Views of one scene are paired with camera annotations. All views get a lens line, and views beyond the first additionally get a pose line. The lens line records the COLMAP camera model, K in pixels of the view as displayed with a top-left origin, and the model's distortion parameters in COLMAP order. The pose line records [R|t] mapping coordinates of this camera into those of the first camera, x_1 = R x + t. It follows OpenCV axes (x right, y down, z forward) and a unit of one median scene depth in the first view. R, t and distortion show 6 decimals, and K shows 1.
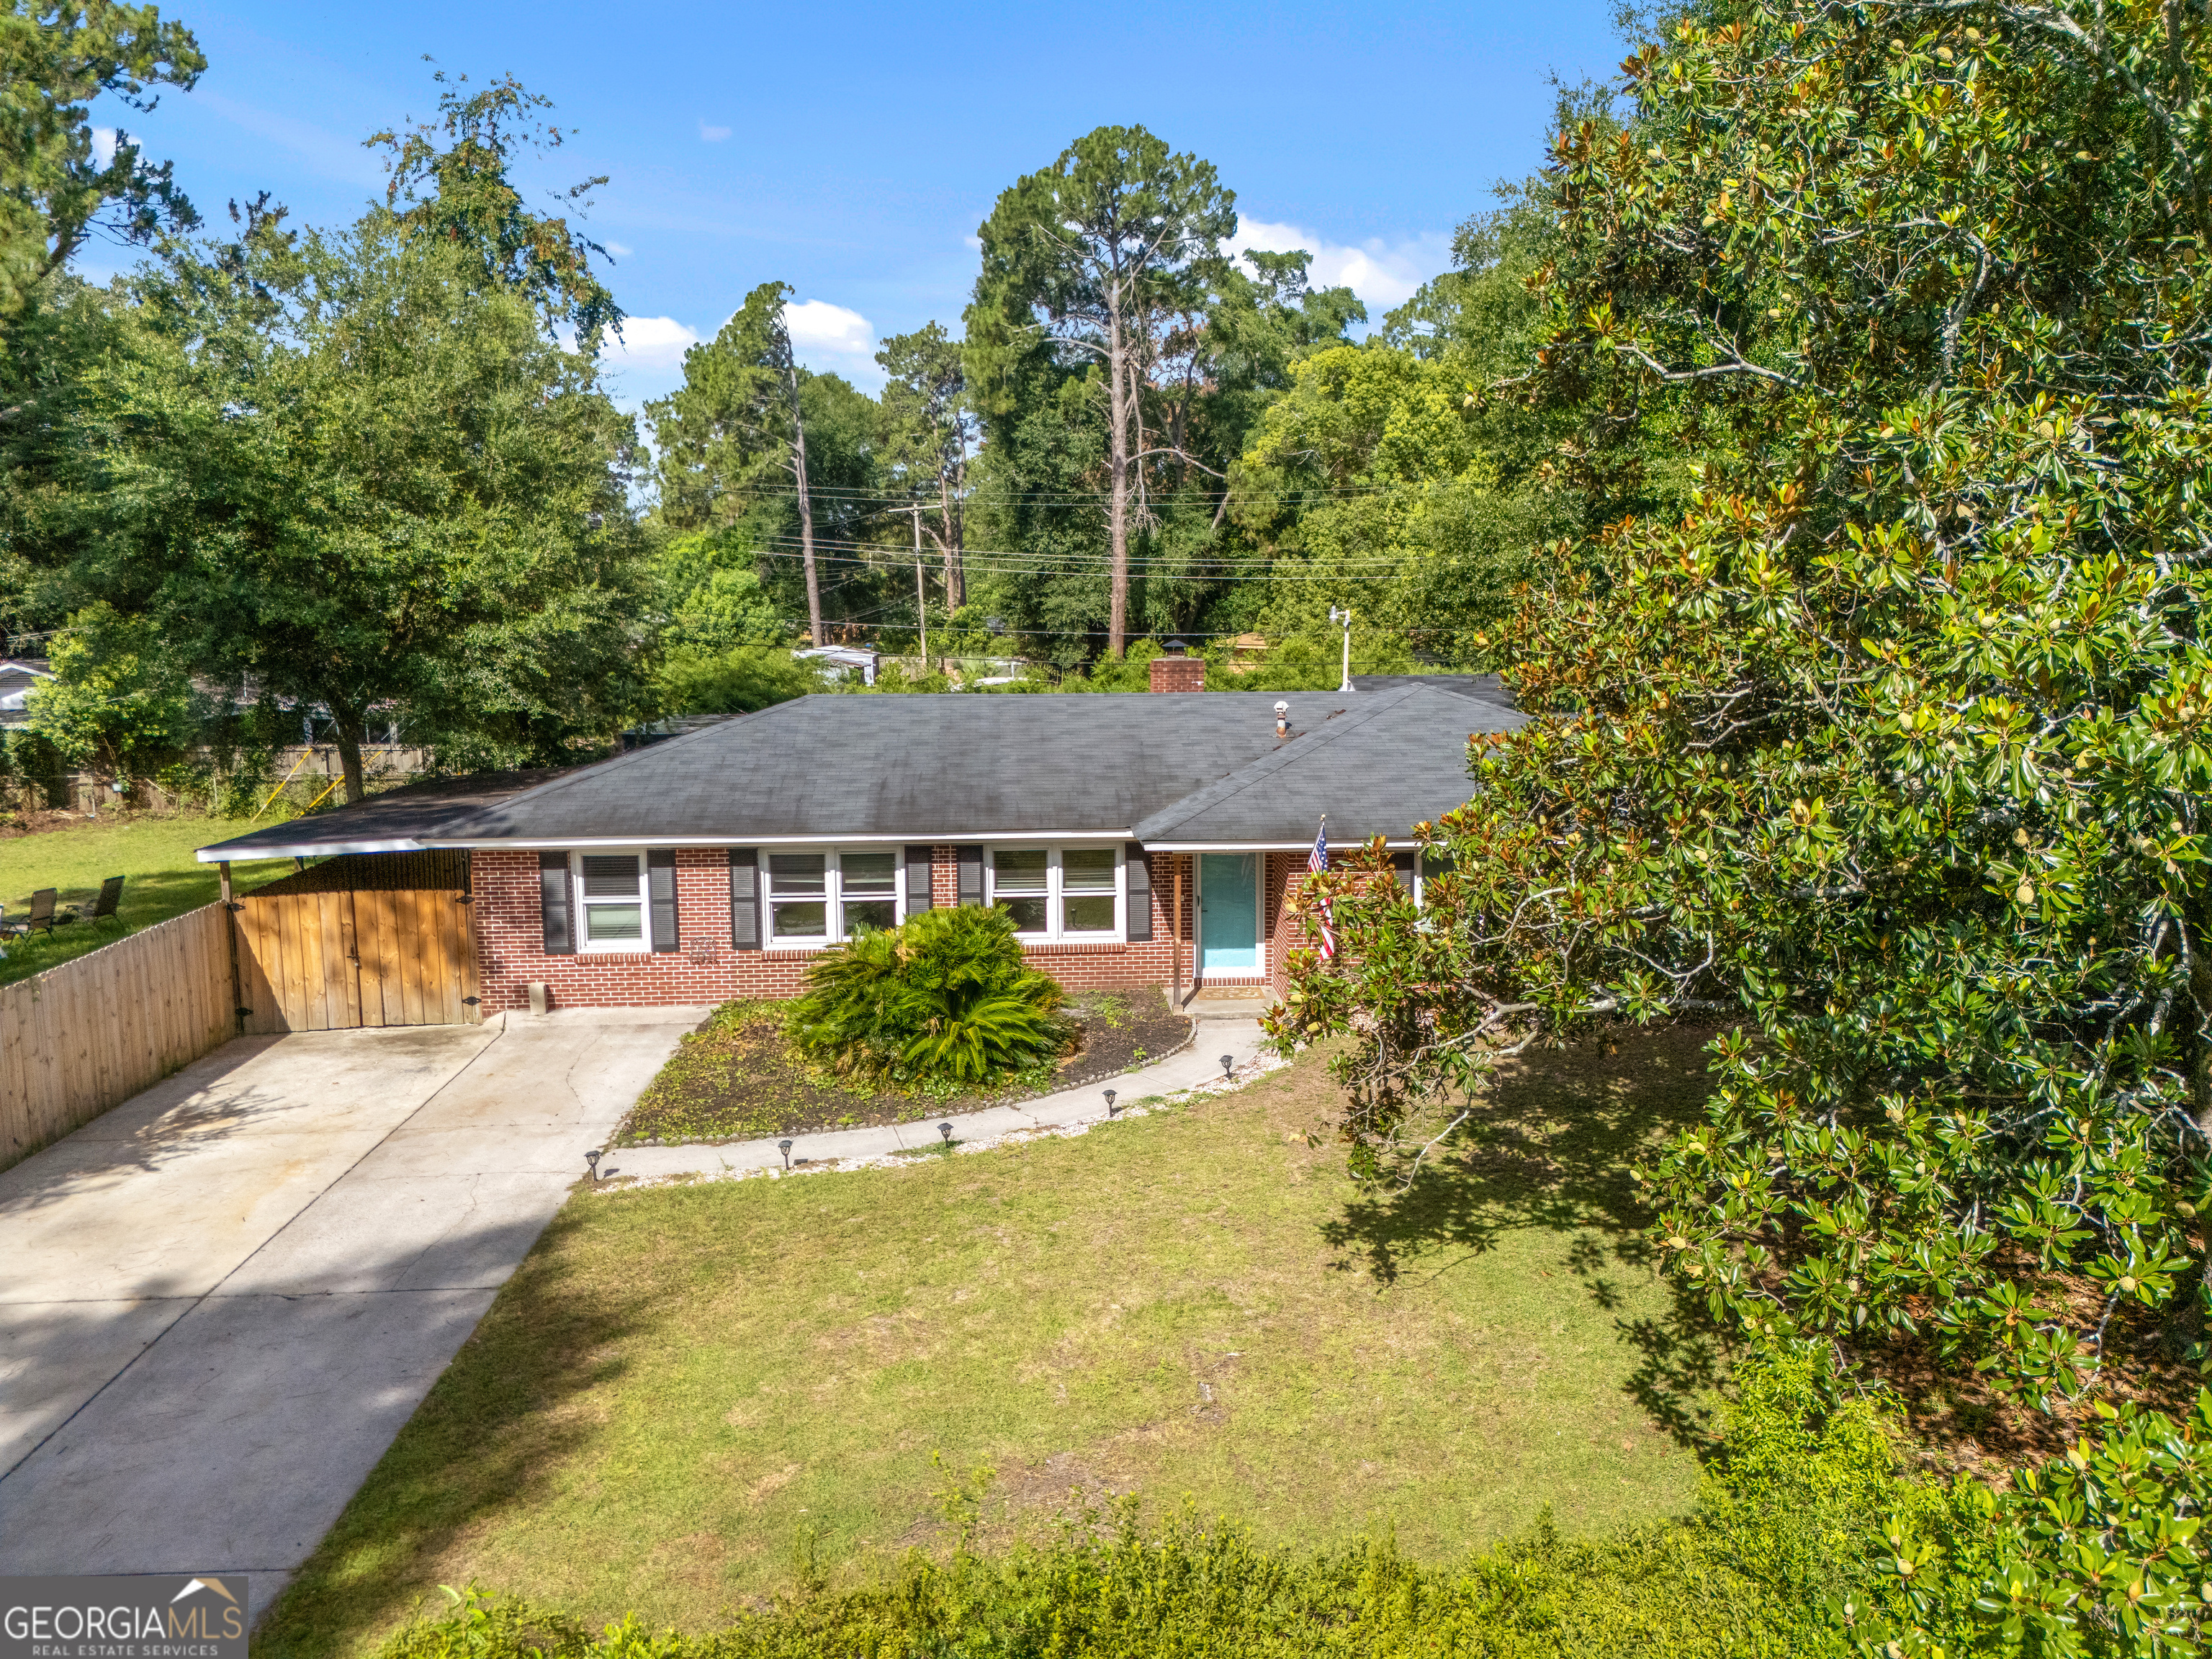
lens RADIAL K [[1619.6, 0, 1110.5], [0, 1619.6, 841.1], [0, 0, 1]] dist [0.080073, -0.078180]
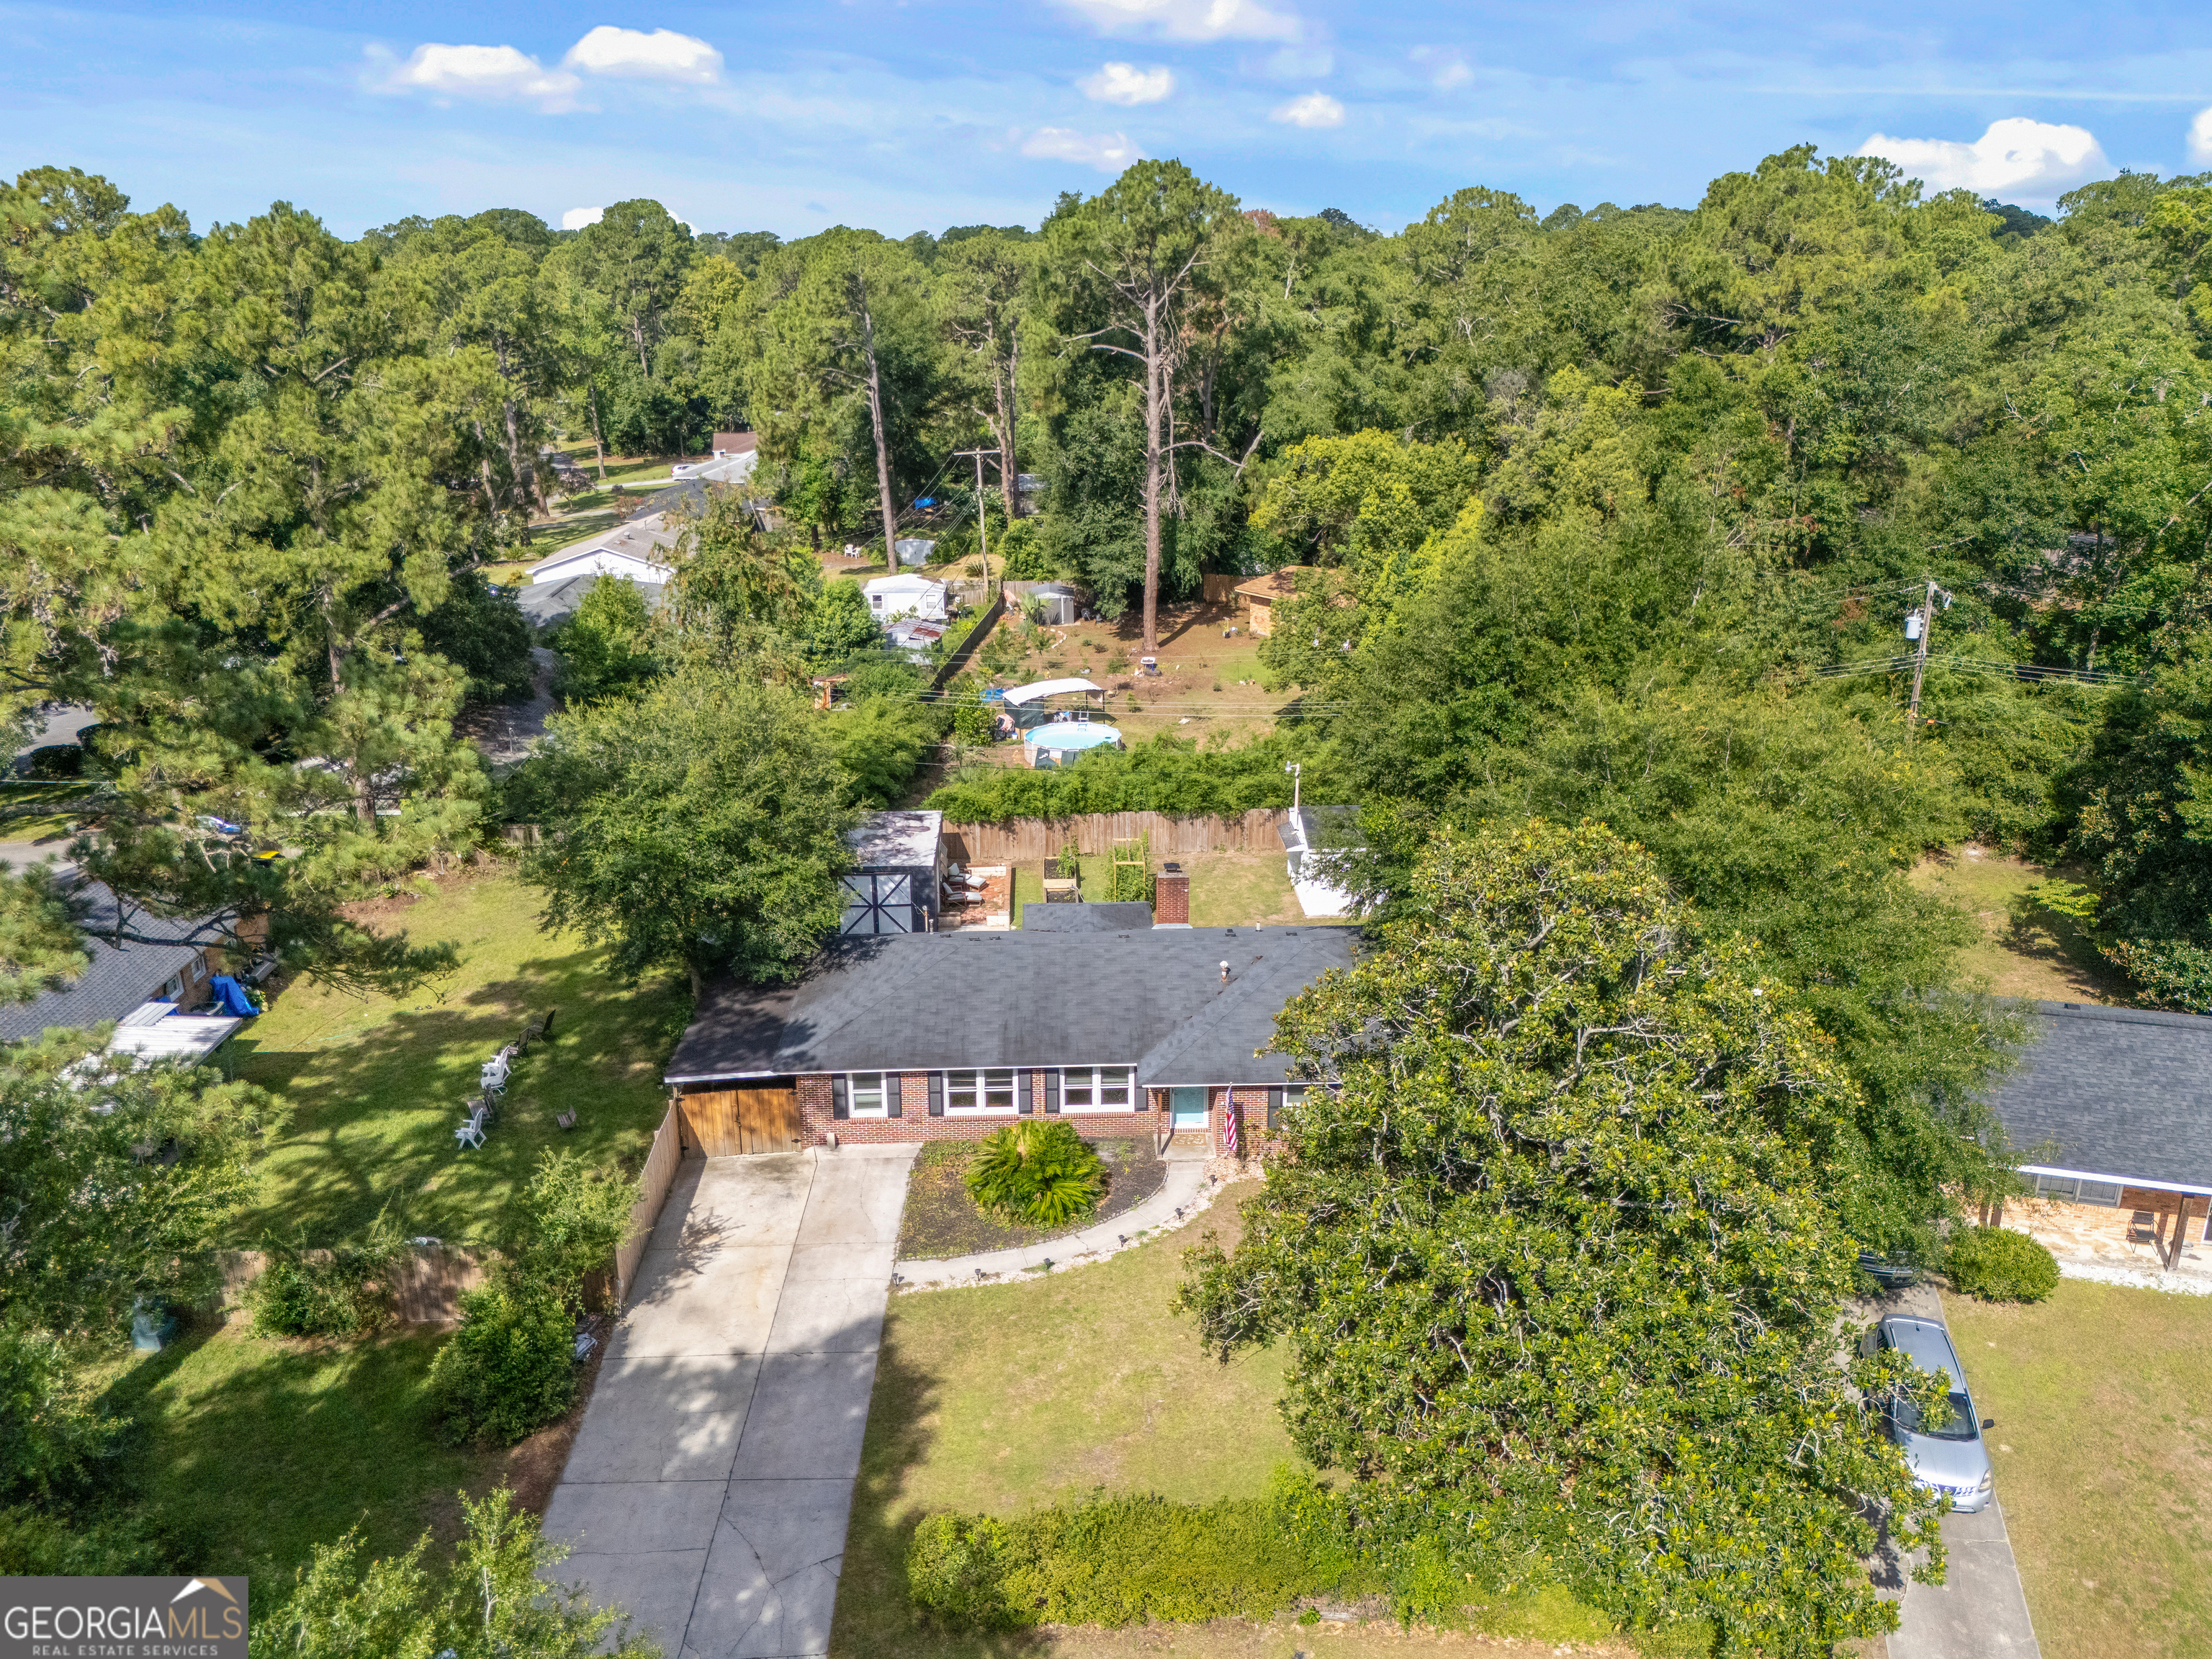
lens RADIAL K [[1683.8, 0, 1103.9], [0, 1683.8, 840.5], [0, 0, 1]] dist [0.085444, -0.091170]
pose [[0.999475, 0.007746, -0.031466, 0.034675], [-0.001926, 0.983495, 0.180926, -0.622132], [0.032348, -0.180770, 0.982993, -0.904761]]
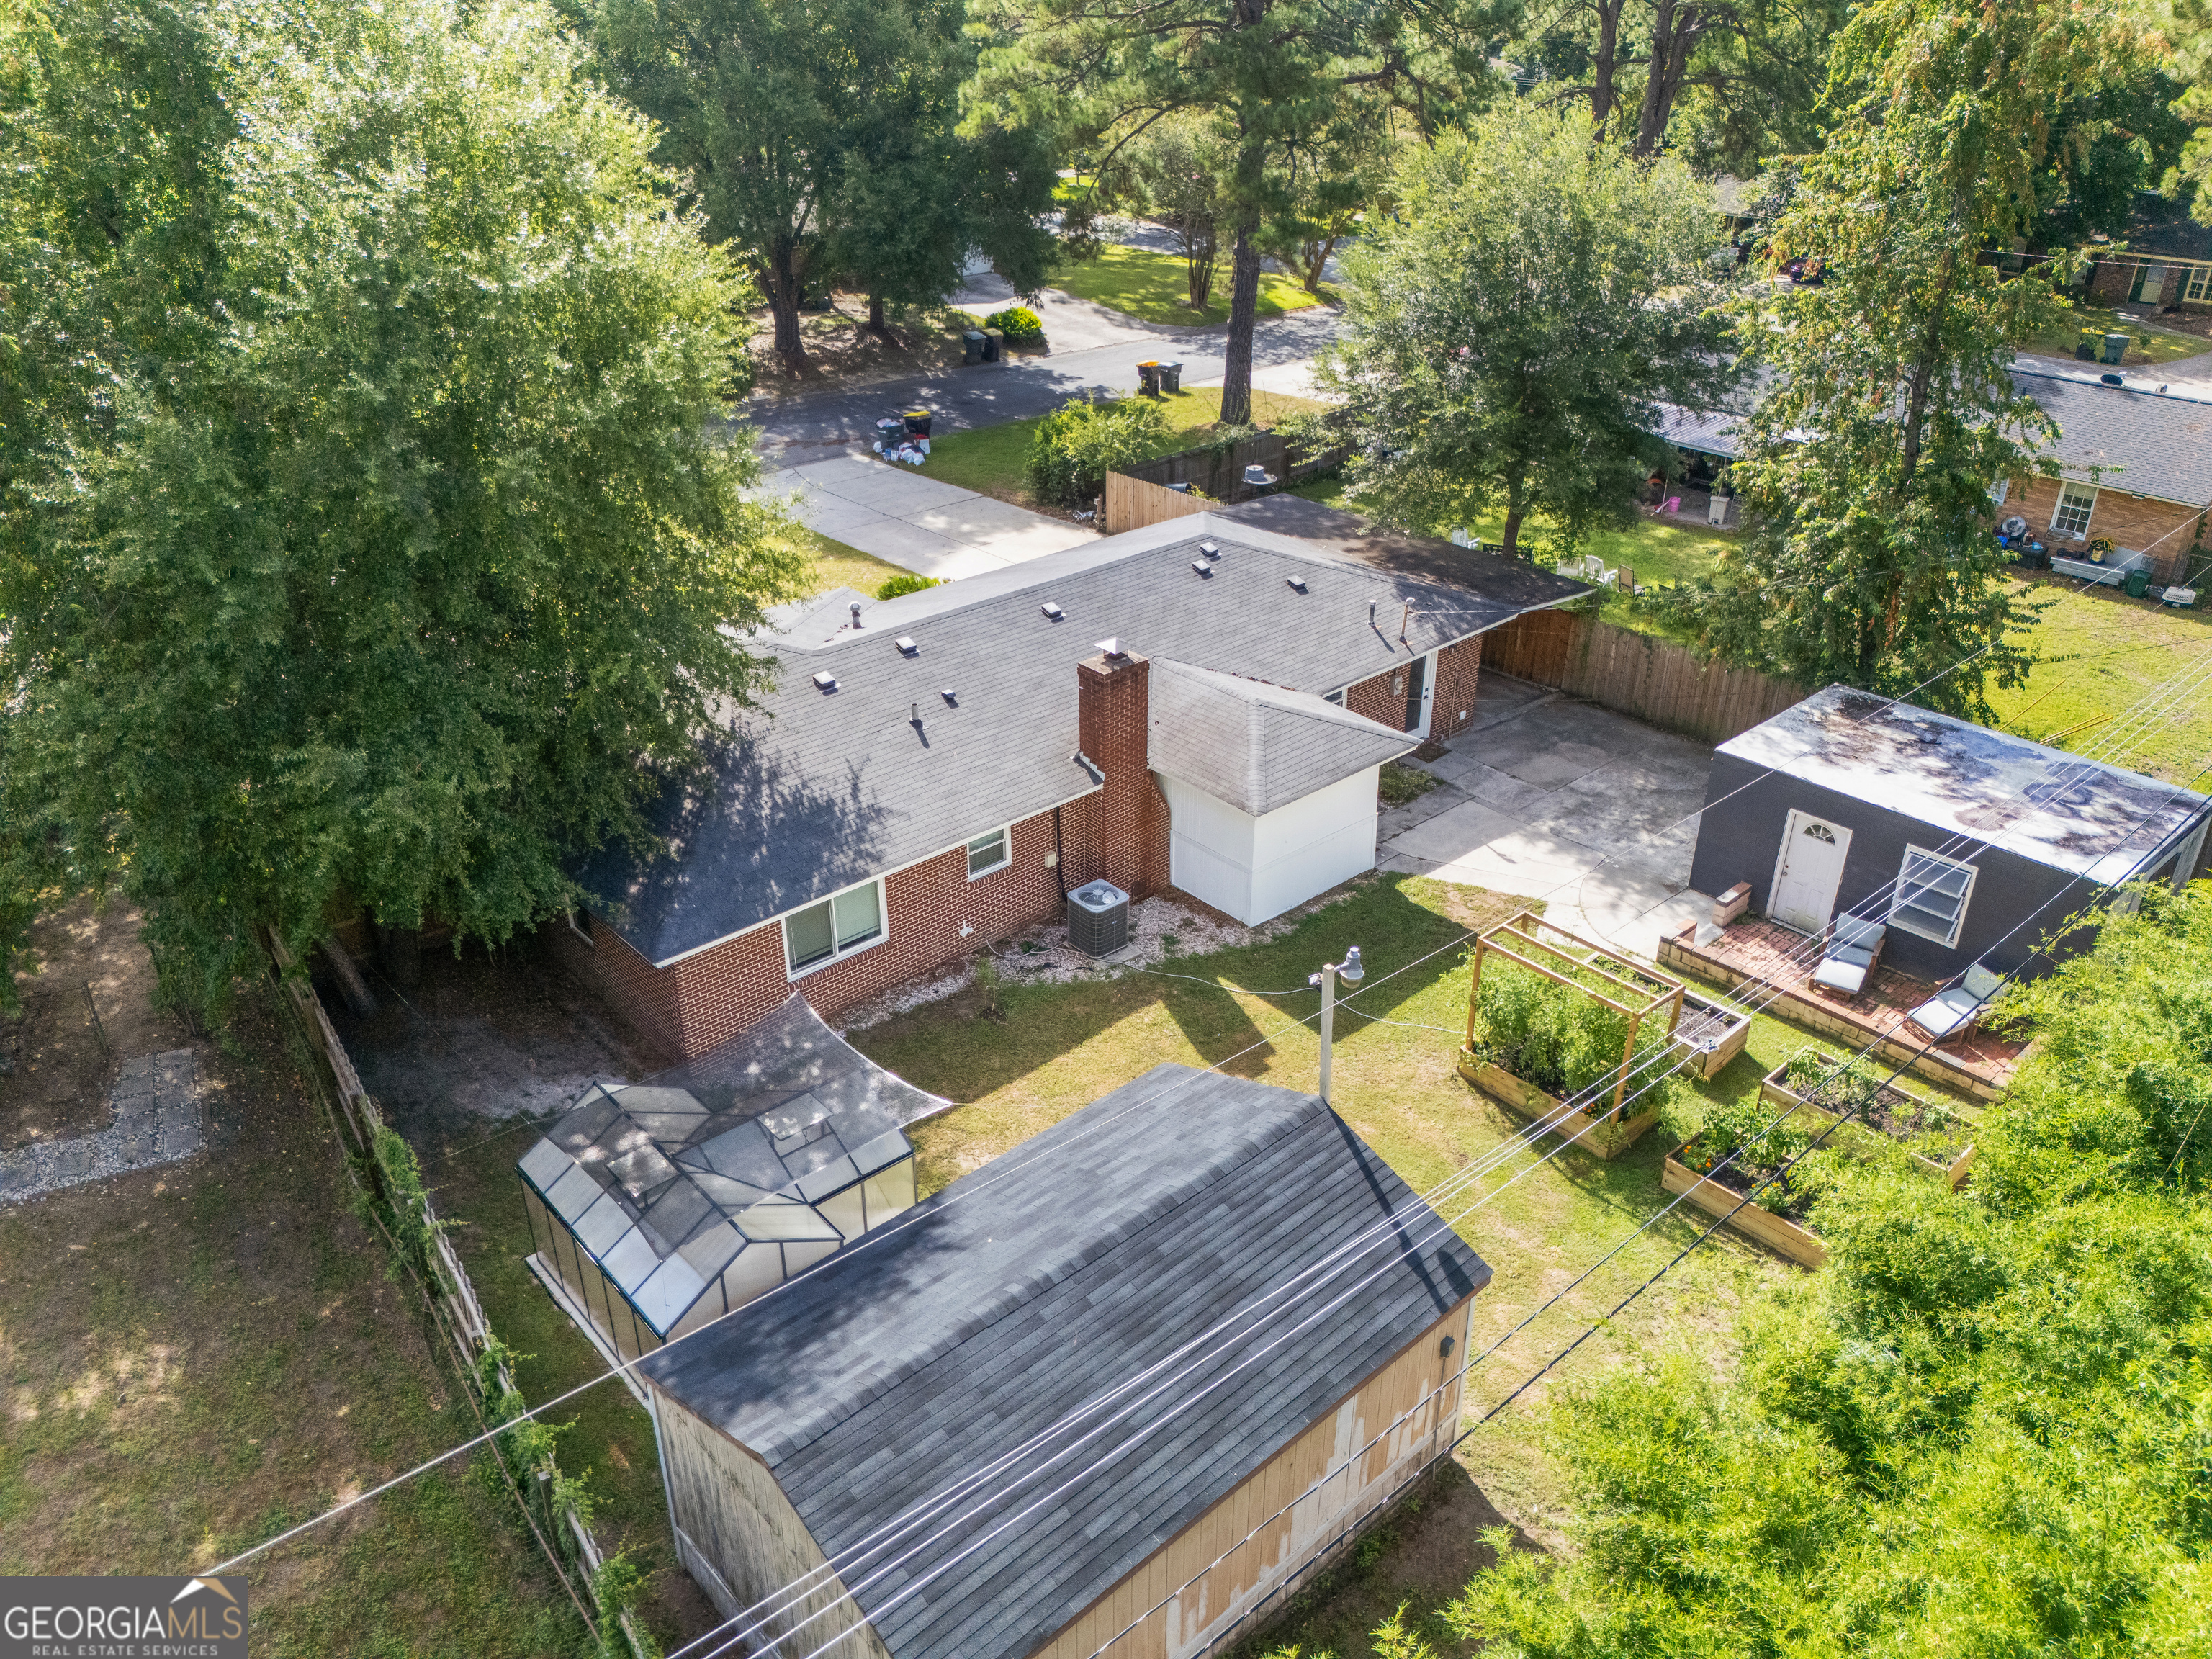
lens RADIAL K [[1619.6, 0, 1110.5], [0, 1619.6, 841.1], [0, 0, 1]] dist [0.080073, -0.078180]
pose [[-0.781322, 0.306172, -0.543870, 0.731999], [-0.090657, 0.806492, 0.584253, -0.731821], [0.617509, 0.505795, -0.602374, 2.145637]]
